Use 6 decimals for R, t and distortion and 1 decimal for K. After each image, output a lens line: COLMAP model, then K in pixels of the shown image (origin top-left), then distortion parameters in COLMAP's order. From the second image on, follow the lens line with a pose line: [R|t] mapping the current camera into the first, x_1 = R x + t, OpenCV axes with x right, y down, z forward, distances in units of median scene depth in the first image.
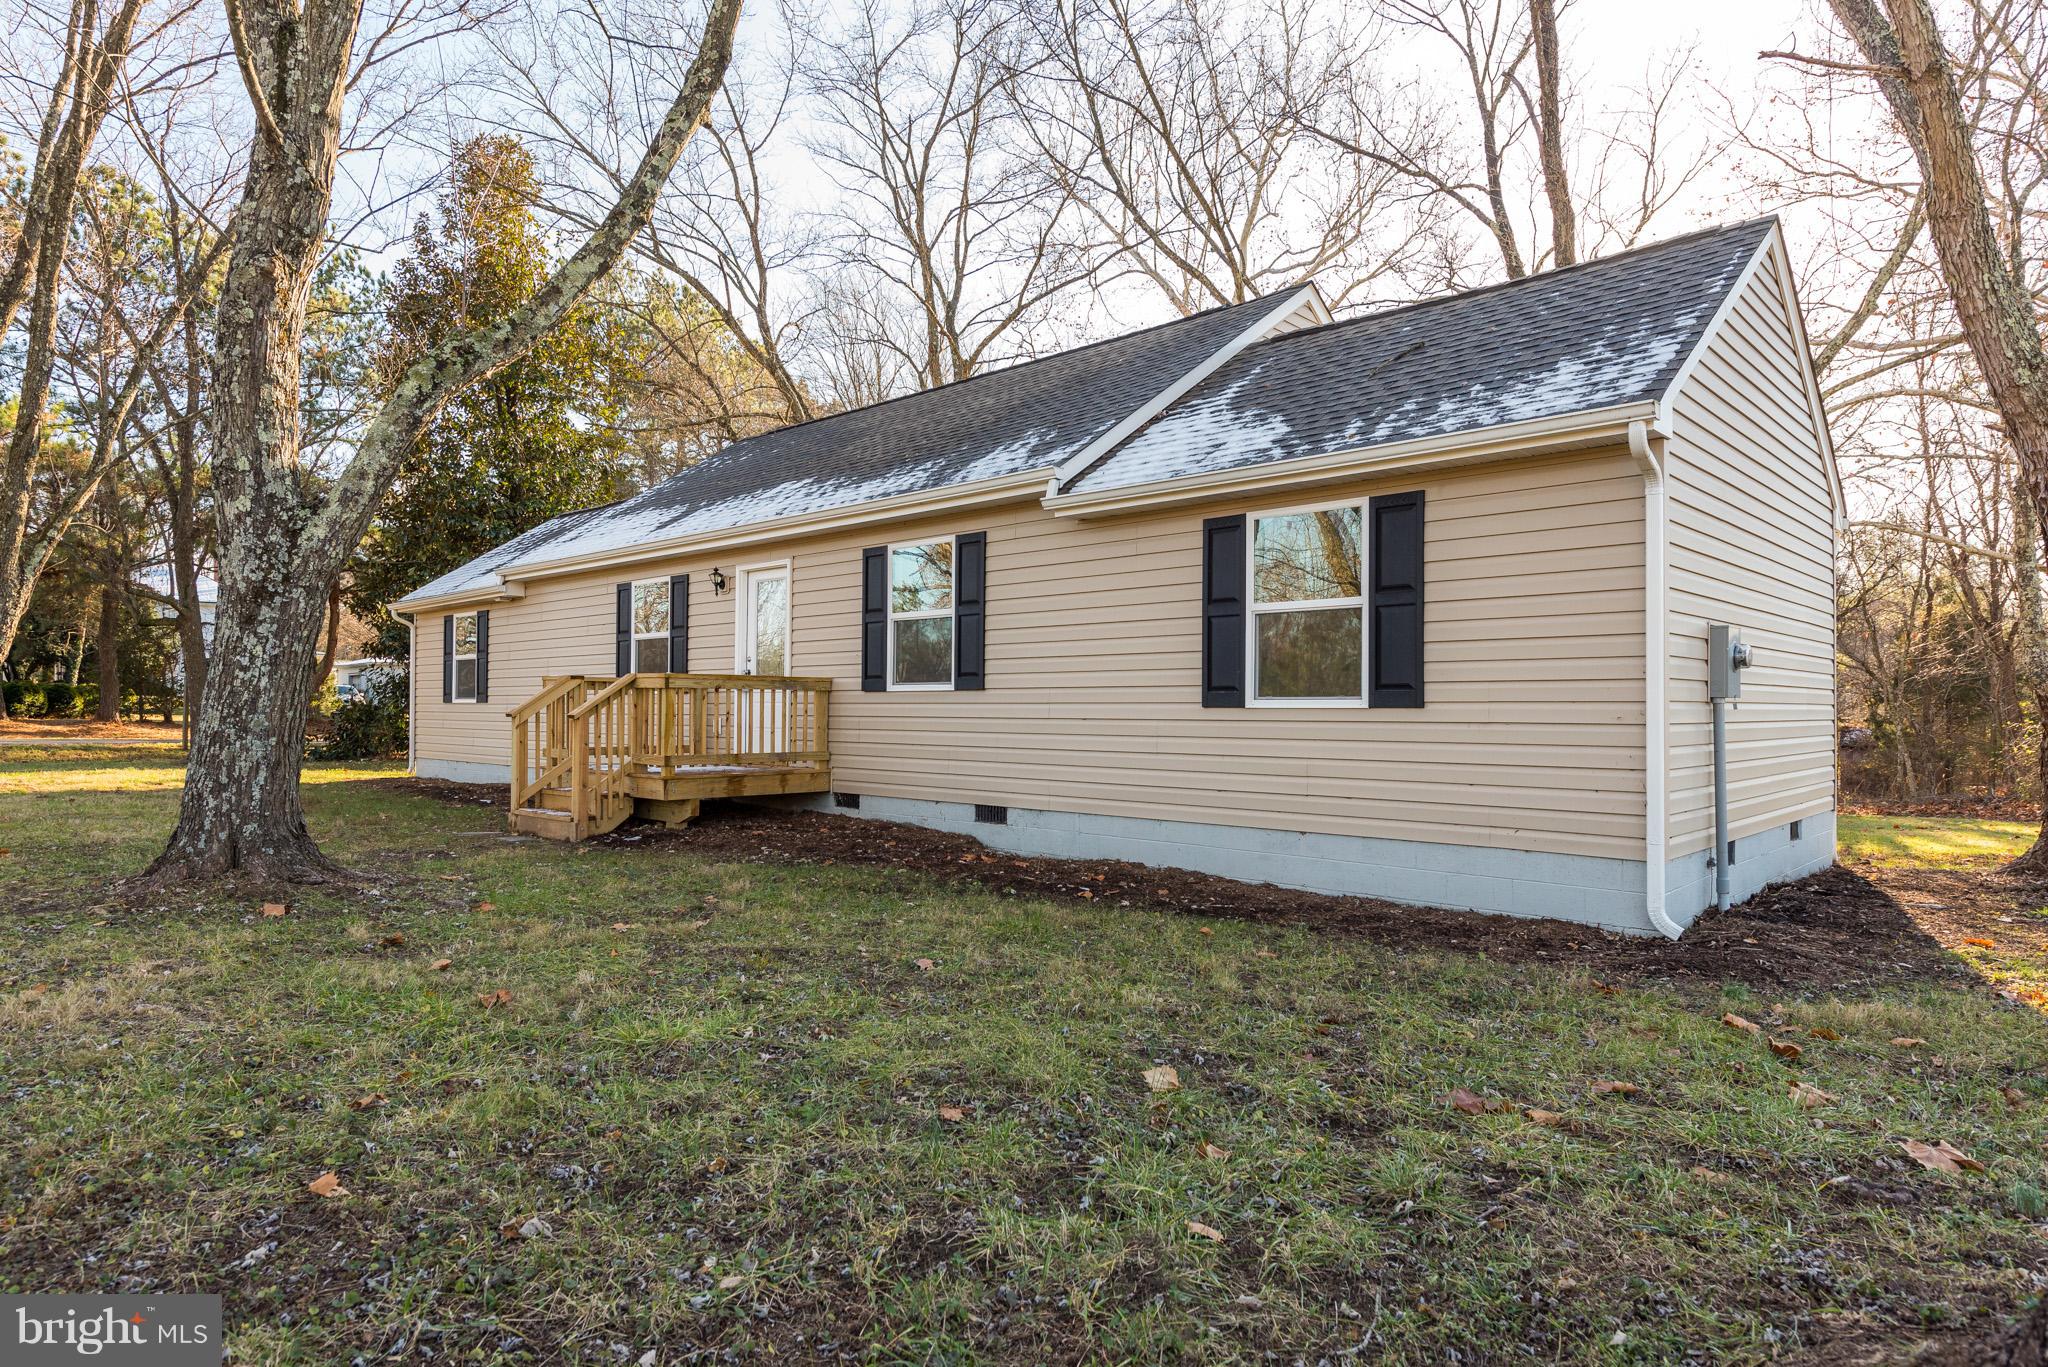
lens RADIAL K [[1174.3, 0, 1023.4], [0, 1174.3, 692.6], [0, 0, 1]] dist [0.015045, -0.009306]
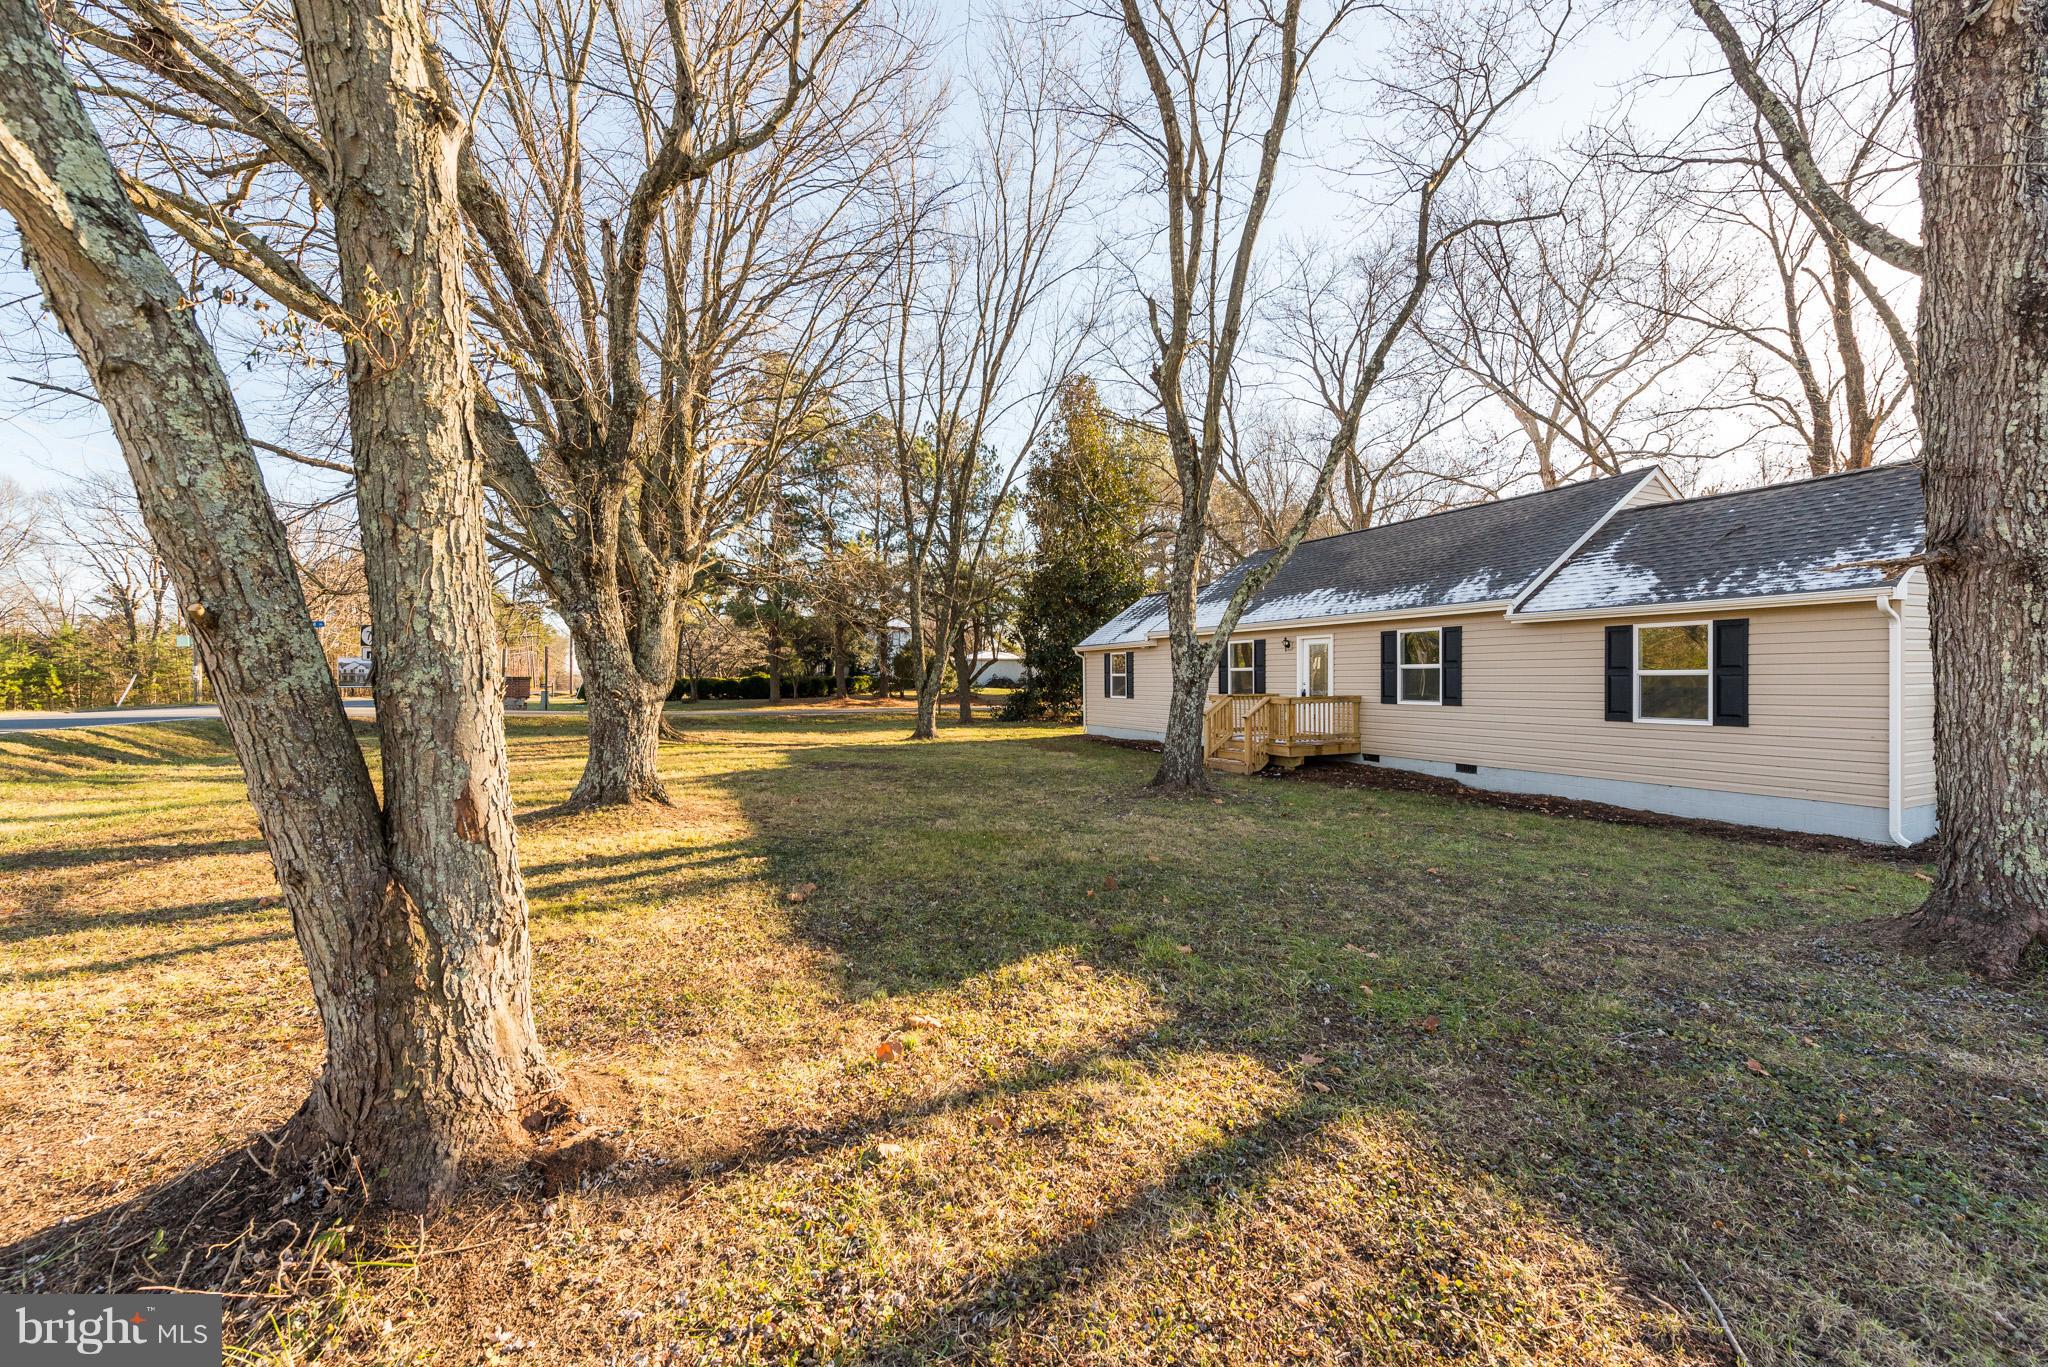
lens RADIAL K [[797.7, 0, 1024.0], [0, 797.7, 683.5], [0, 0, 1]] dist [0.014555, -0.007091]
pose [[0.926930, -0.009758, -0.375106, -0.225219], [0.018726, 0.999619, 0.020271, -0.087165], [0.374766, -0.025814, 0.926760, -0.567886]]
